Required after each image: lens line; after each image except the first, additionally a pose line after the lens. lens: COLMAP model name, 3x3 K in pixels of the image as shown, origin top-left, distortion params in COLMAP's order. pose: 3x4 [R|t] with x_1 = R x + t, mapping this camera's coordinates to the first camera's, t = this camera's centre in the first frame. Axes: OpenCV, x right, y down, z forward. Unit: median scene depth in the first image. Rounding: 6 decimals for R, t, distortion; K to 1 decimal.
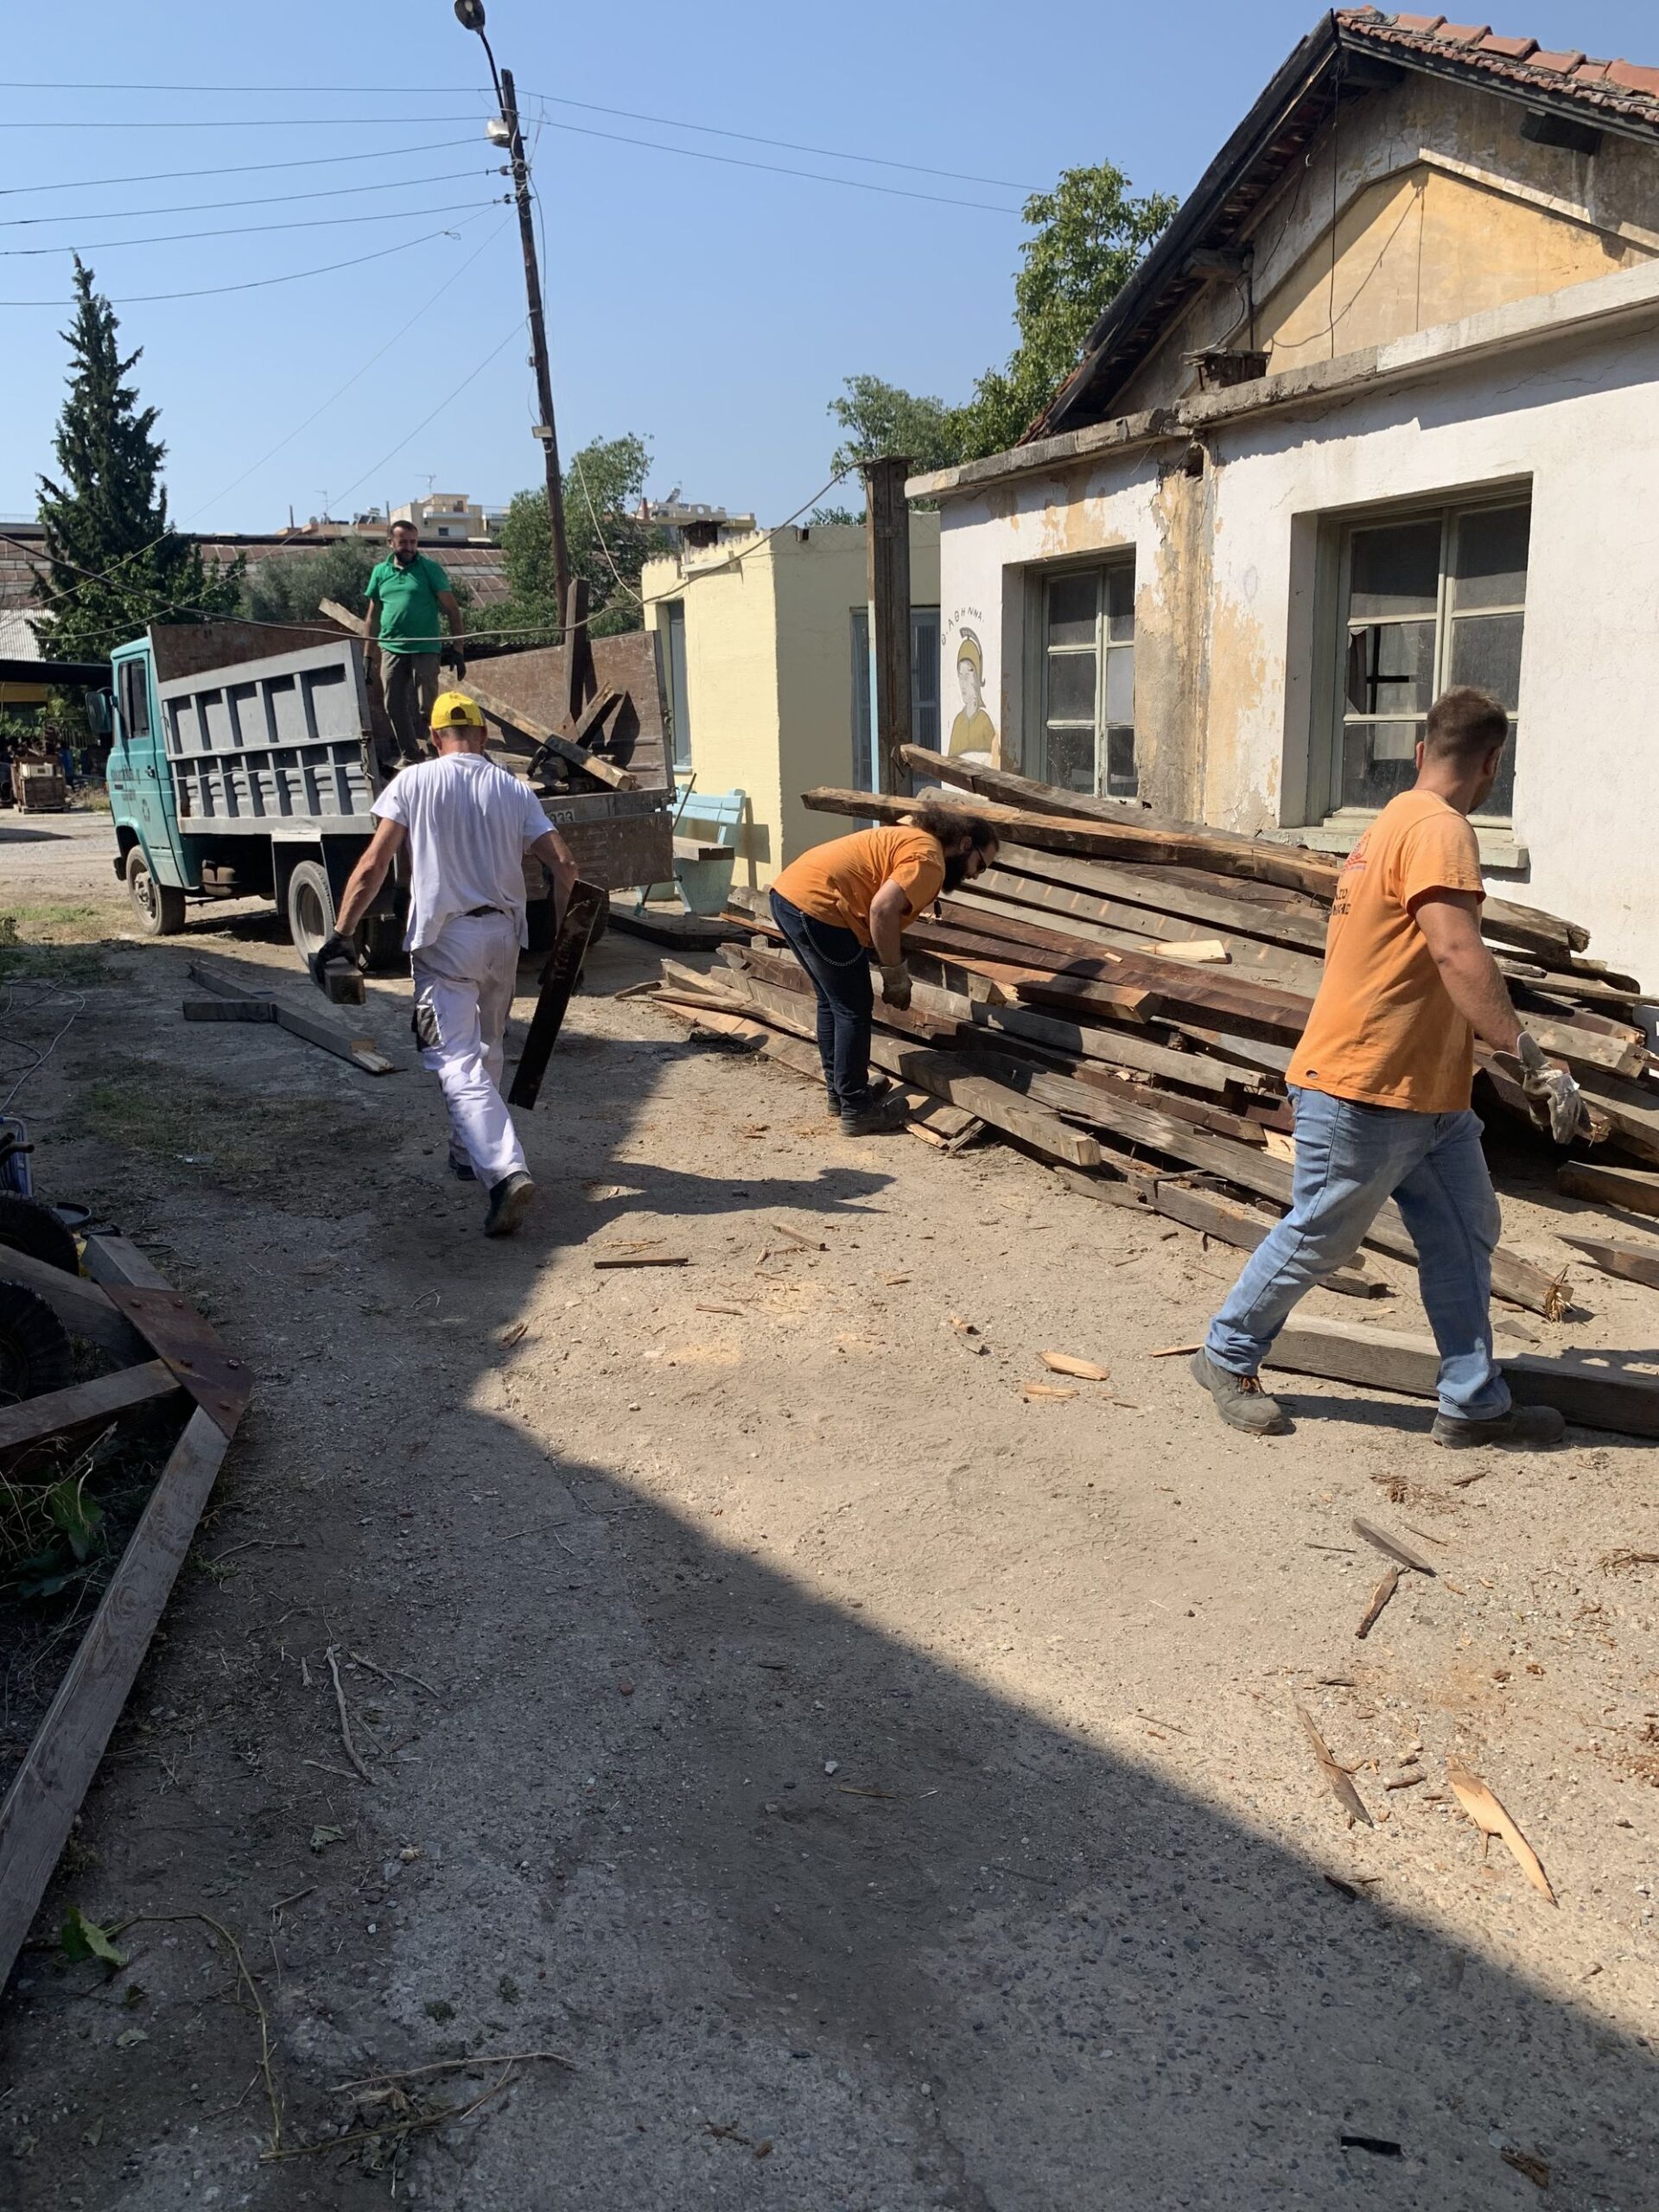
lens RADIAL K [[1694.5, 0, 829.5], [0, 1694.5, 1106.0], [0, 0, 1]] dist [-0.001598, -0.001211]
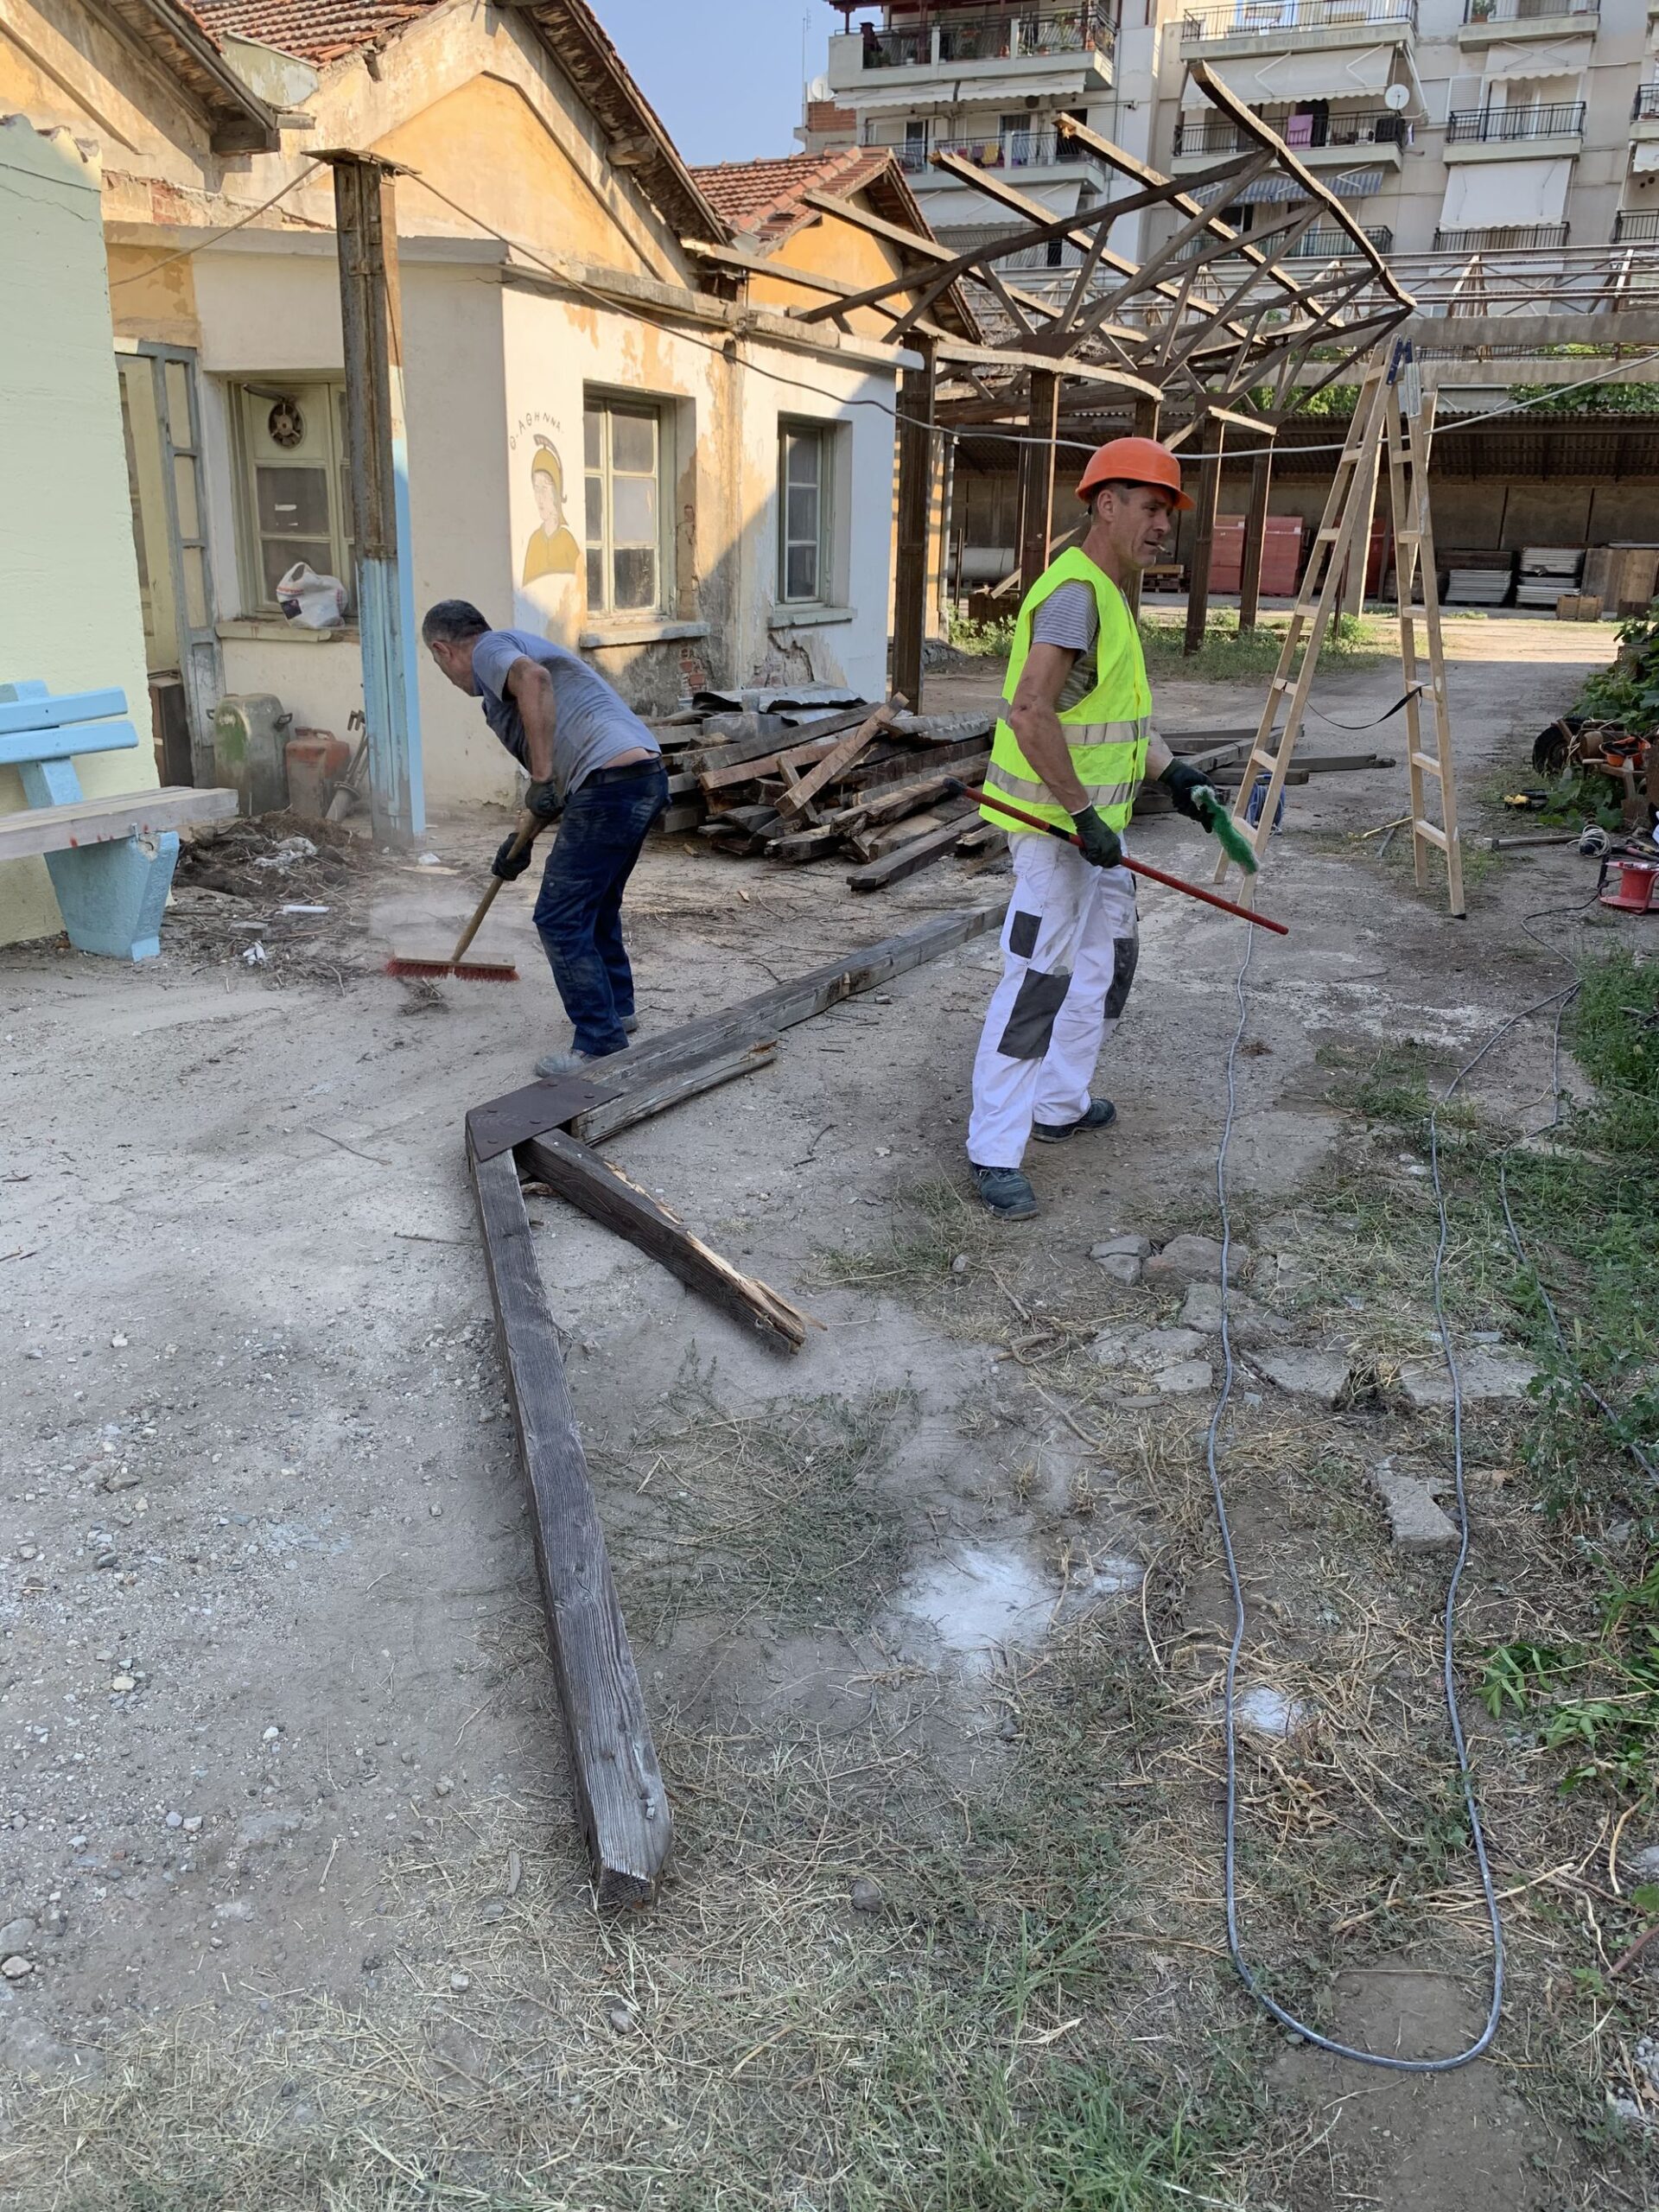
lens RADIAL K [[1694.5, 0, 829.5], [0, 1694.5, 1106.0], [0, 0, 1]] dist [-0.001598, -0.001211]
pose [[-0.662185, -0.215358, 0.717727, -0.758570], [0.178147, 0.885106, 0.429942, -0.327716], [-0.727856, 0.412562, -0.547739, 1.540269]]
